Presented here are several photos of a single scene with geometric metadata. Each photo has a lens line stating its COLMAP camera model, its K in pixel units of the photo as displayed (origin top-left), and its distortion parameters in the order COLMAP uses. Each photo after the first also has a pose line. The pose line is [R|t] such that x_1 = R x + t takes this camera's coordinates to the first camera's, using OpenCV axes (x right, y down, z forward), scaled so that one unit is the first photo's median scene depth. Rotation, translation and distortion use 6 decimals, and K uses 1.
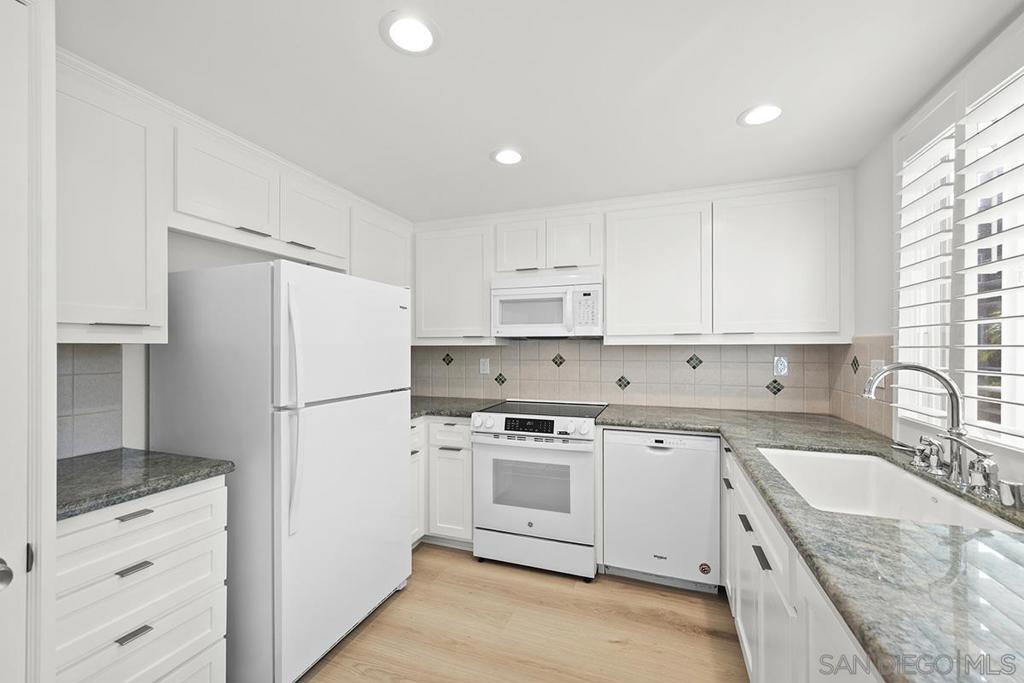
lens RADIAL K [[407.7, 0, 512.7], [0, 407.7, 346.8], [0, 0, 1]] dist [0.001623, -0.000343]
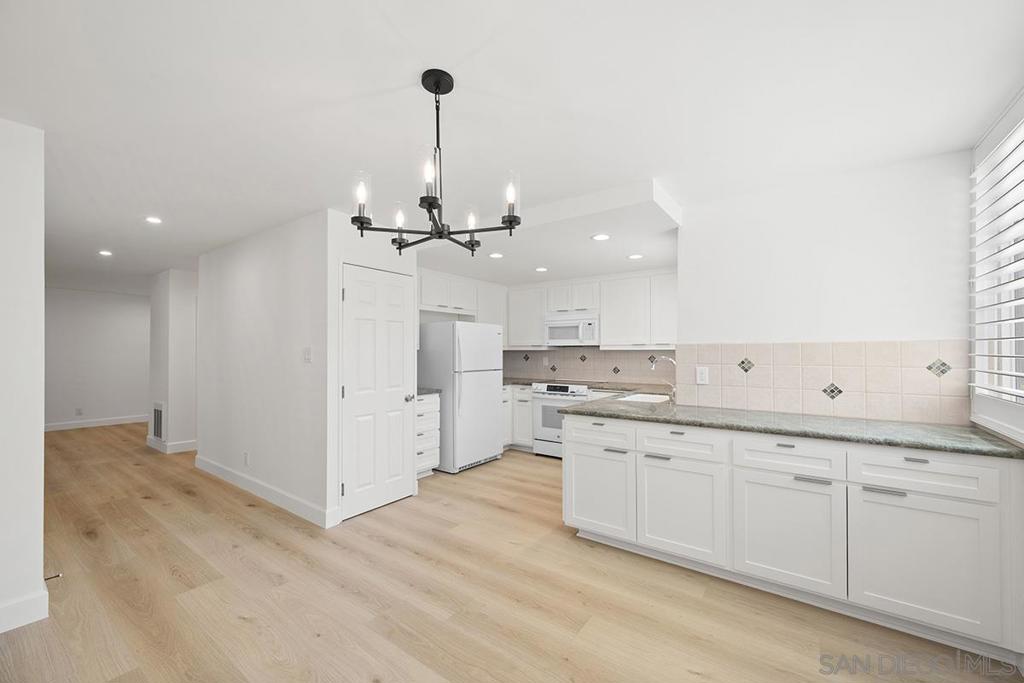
lens RADIAL K [[407.7, 0, 515.7], [0, 407.7, 350.2], [0, 0, 1]] dist [0.001623, -0.000343]
pose [[0.963942, 0.001157, -0.266110, 0.395599], [-0.001222, 0.999999, -0.000078, -0.003180], [0.266110, 0.000400, 0.963943, -1.086342]]
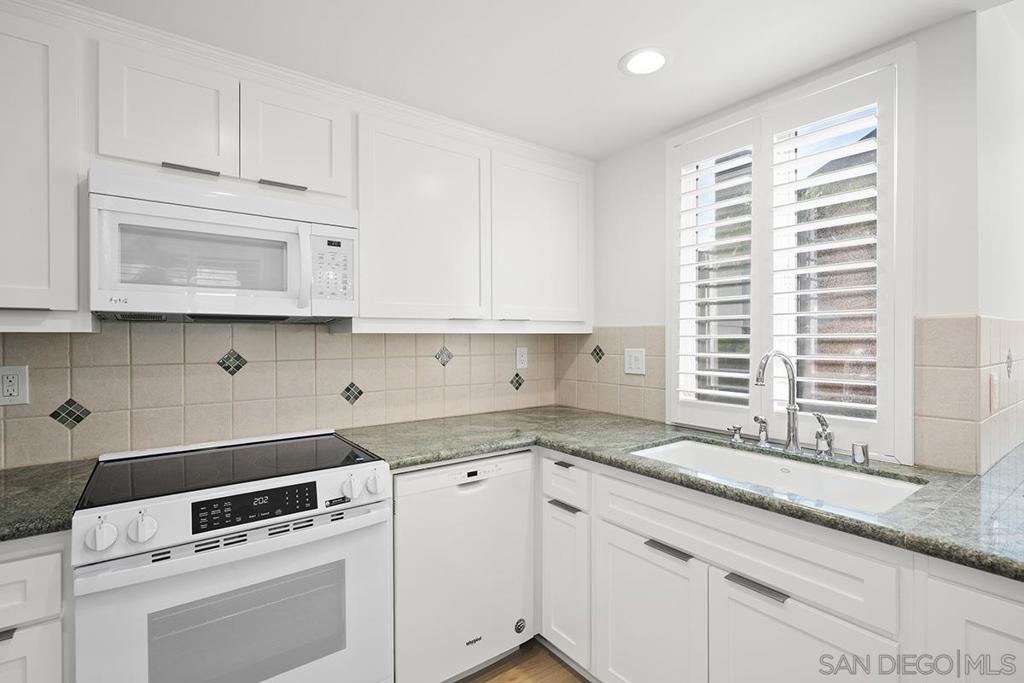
lens RADIAL K [[475.6, 0, 509.0], [0, 475.6, 338.7], [0, 0, 1]] dist [0.001694, -0.001618]
pose [[0.554569, -0.002893, 0.832133, -0.255287], [0.001352, 0.999996, 0.002575, 0.002594], [-0.832137, -0.000303, 0.554570, 0.474179]]
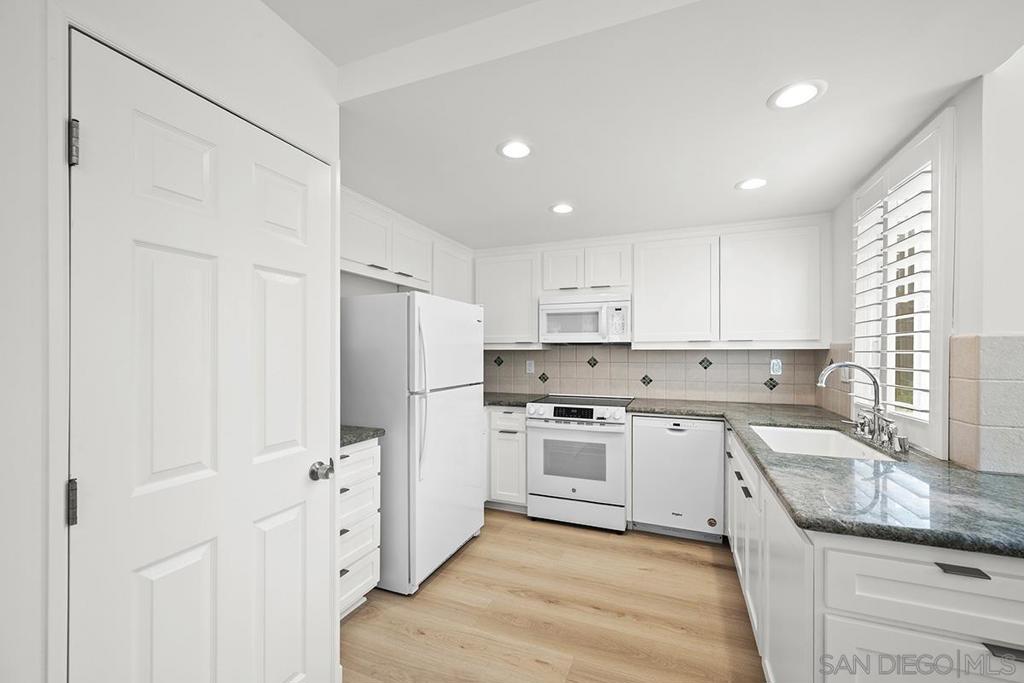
lens RADIAL K [[407.7, 0, 513.0], [0, 407.7, 351.8], [0, 0, 1]] dist [0.001623, -0.000343]
pose [[0.999394, 0.001774, -0.034764, -0.106655], [-0.001671, 0.999994, 0.003012, -0.000962], [0.034769, -0.002953, 0.999391, -0.287597]]
